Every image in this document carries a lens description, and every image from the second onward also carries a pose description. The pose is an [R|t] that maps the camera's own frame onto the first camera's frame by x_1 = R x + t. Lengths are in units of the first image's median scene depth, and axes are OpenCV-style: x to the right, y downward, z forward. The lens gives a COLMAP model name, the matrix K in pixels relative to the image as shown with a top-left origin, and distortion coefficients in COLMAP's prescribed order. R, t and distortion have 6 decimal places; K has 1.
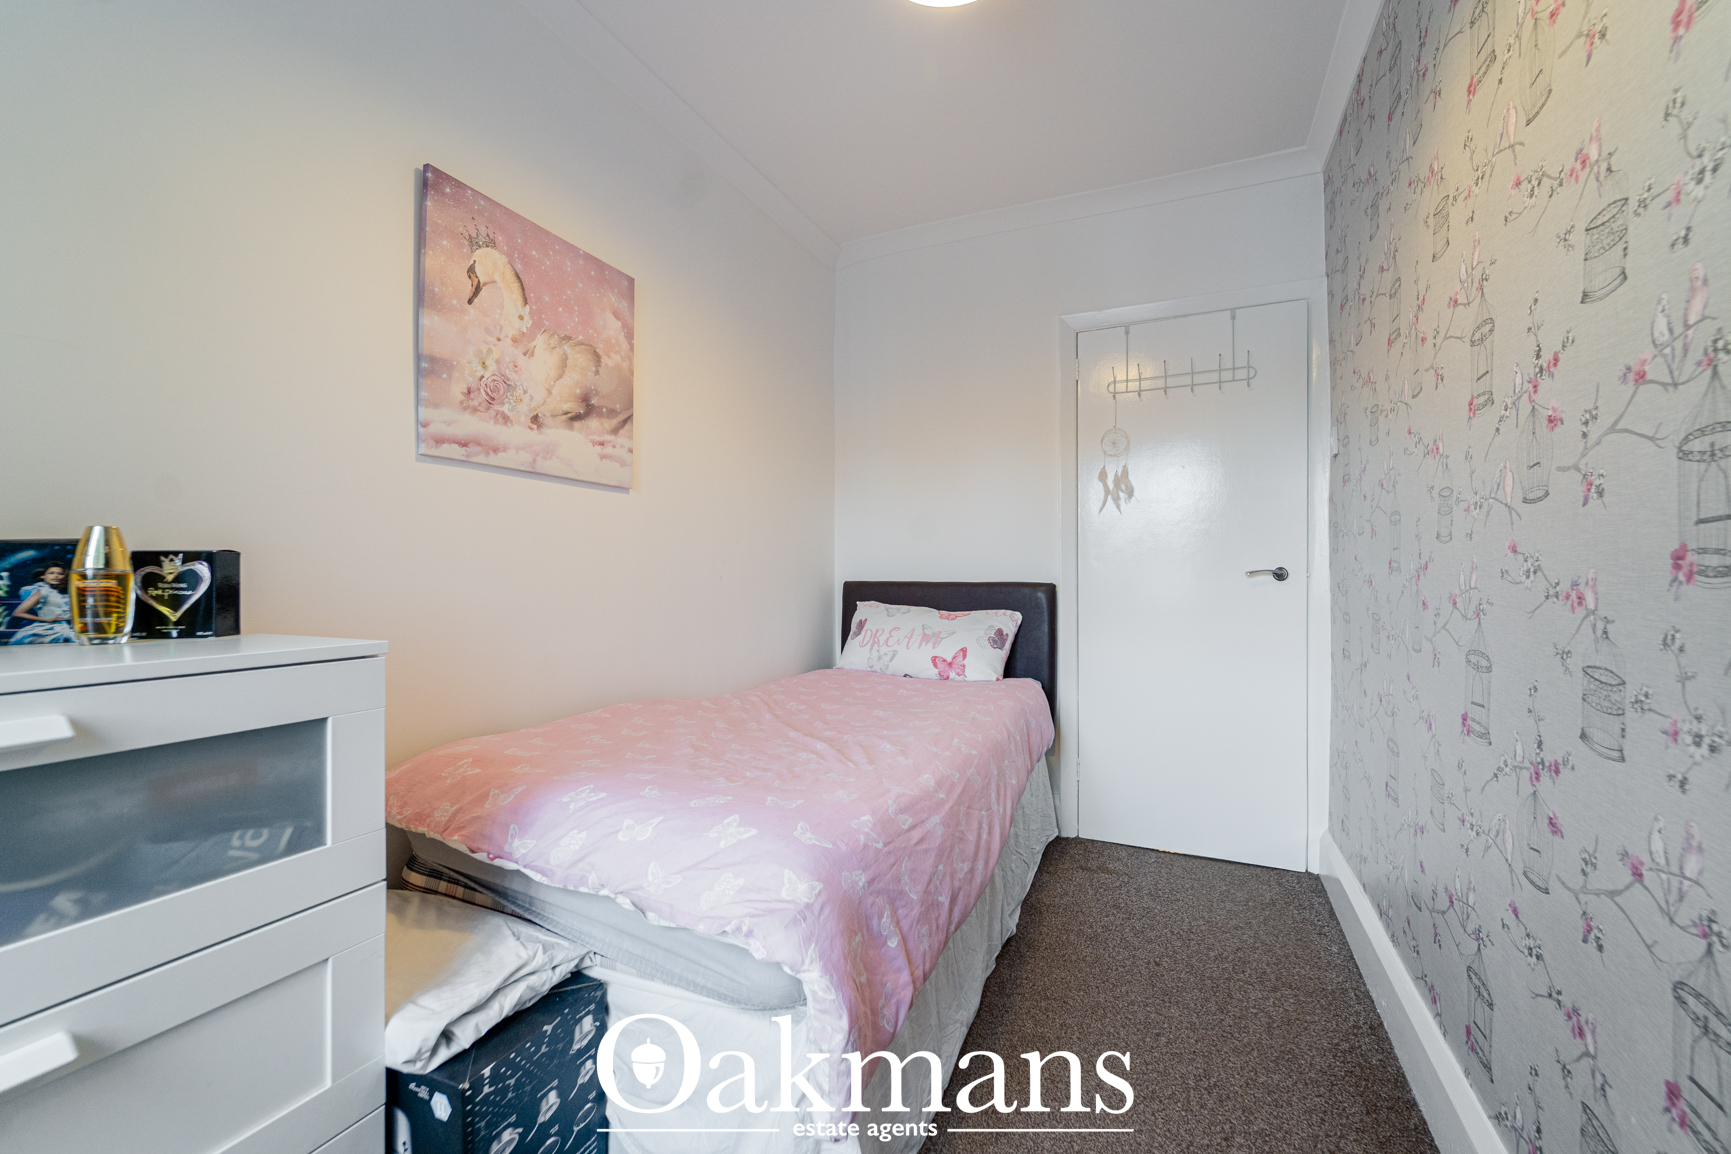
lens RADIAL K [[708.5, 0, 868.9], [0, 708.5, 572.3], [0, 0, 1]] dist [0.002285, -0.002534]
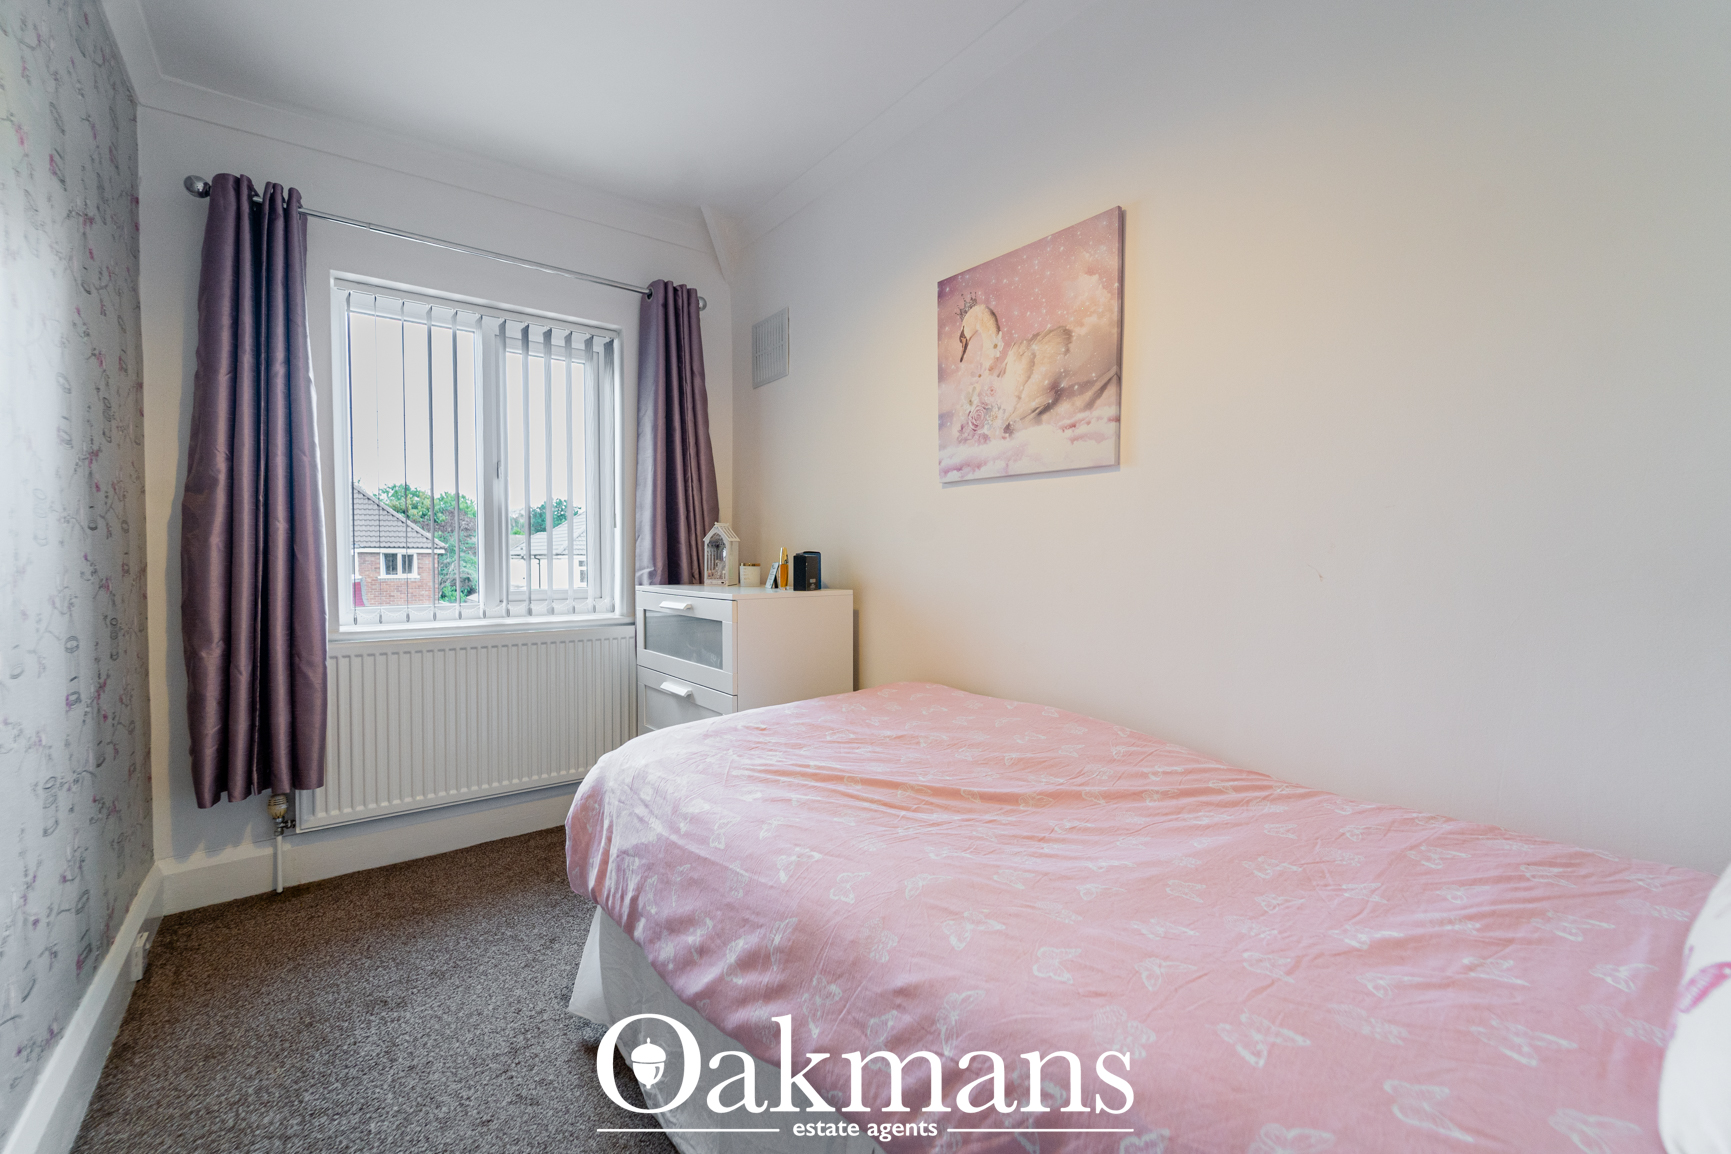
lens RADIAL K [[708.5, 0, 886.3], [0, 708.5, 576.9], [0, 0, 1]] dist [0.002285, -0.002534]
pose [[-0.451319, 0.024401, -0.892029, 0.656598], [0.004671, 0.999677, 0.024982, -0.009288], [0.892350, 0.007108, -0.451287, 1.400137]]
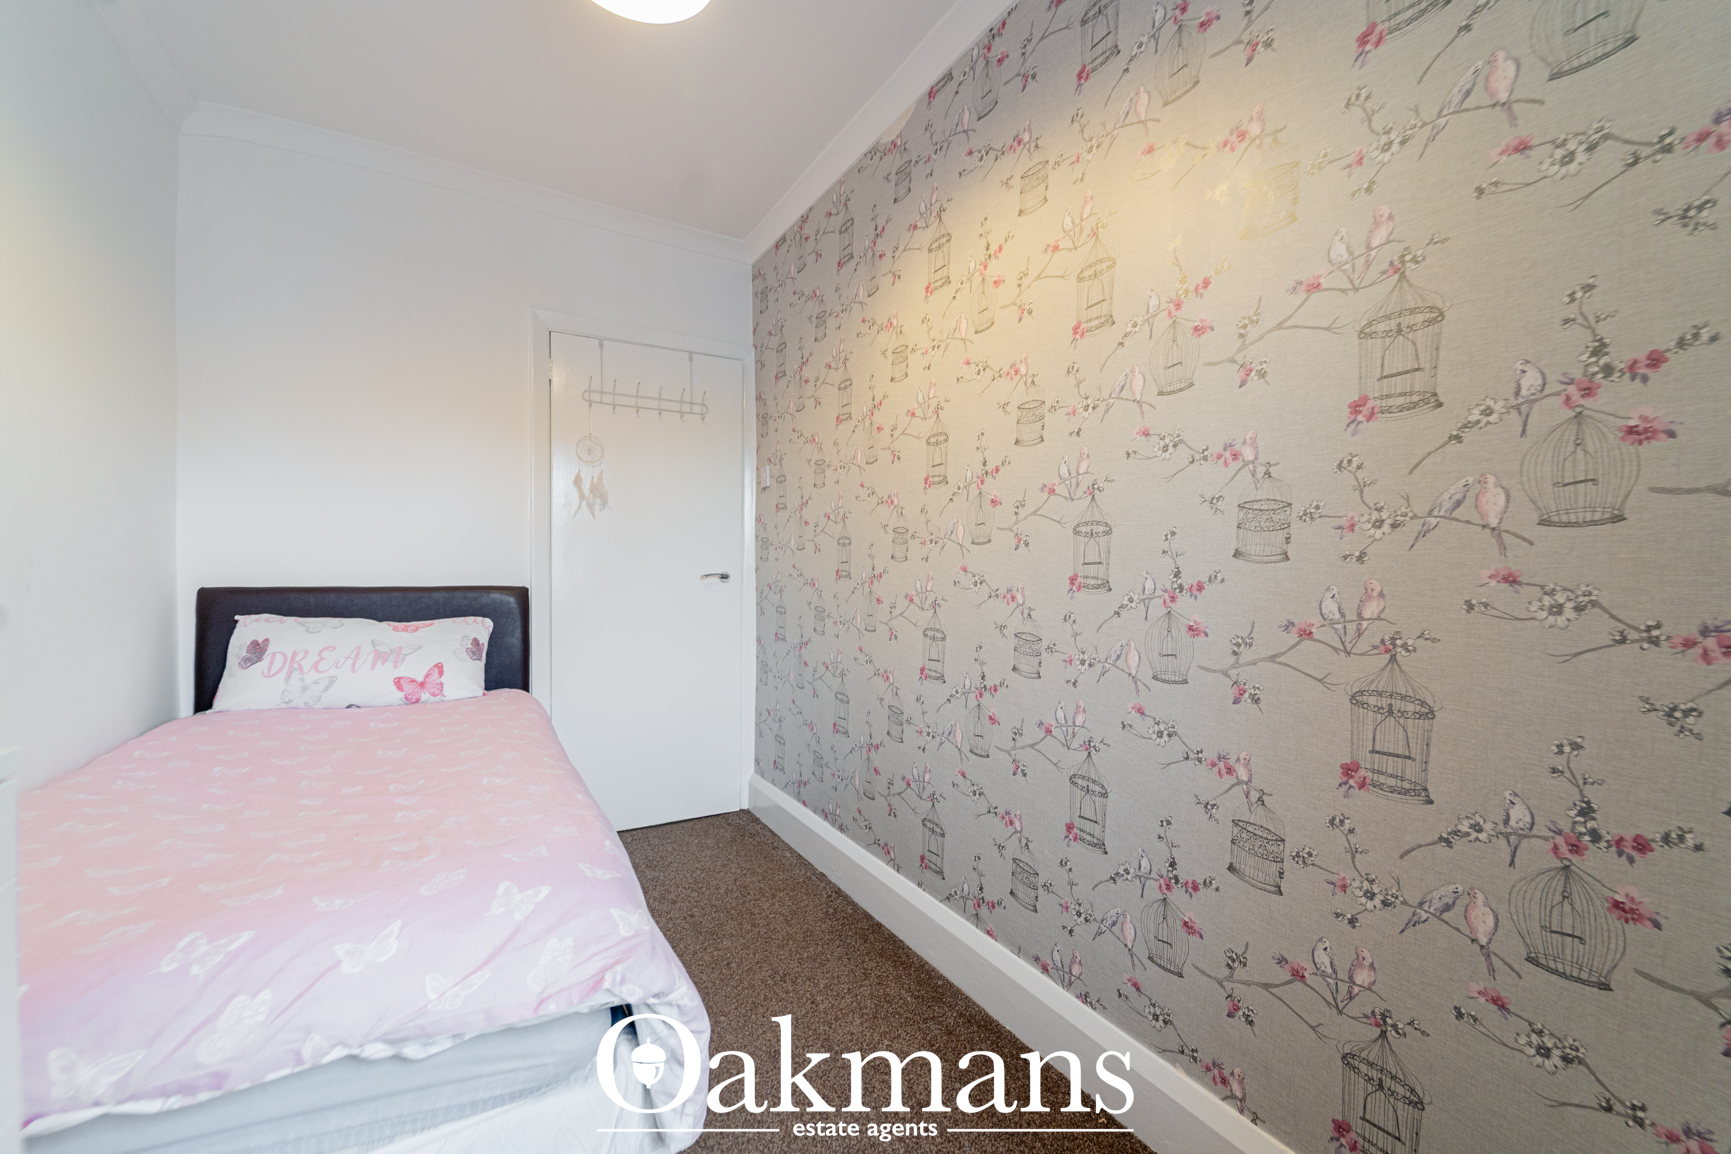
lens RADIAL K [[708.5, 0, 867.5], [0, 708.5, 570.2], [0, 0, 1]] dist [0.002285, -0.002534]
pose [[0.576949, 0.001432, 0.816779, -0.304069], [-0.007377, 0.999967, 0.003457, -0.015950], [-0.816747, -0.008020, 0.576940, 0.080489]]
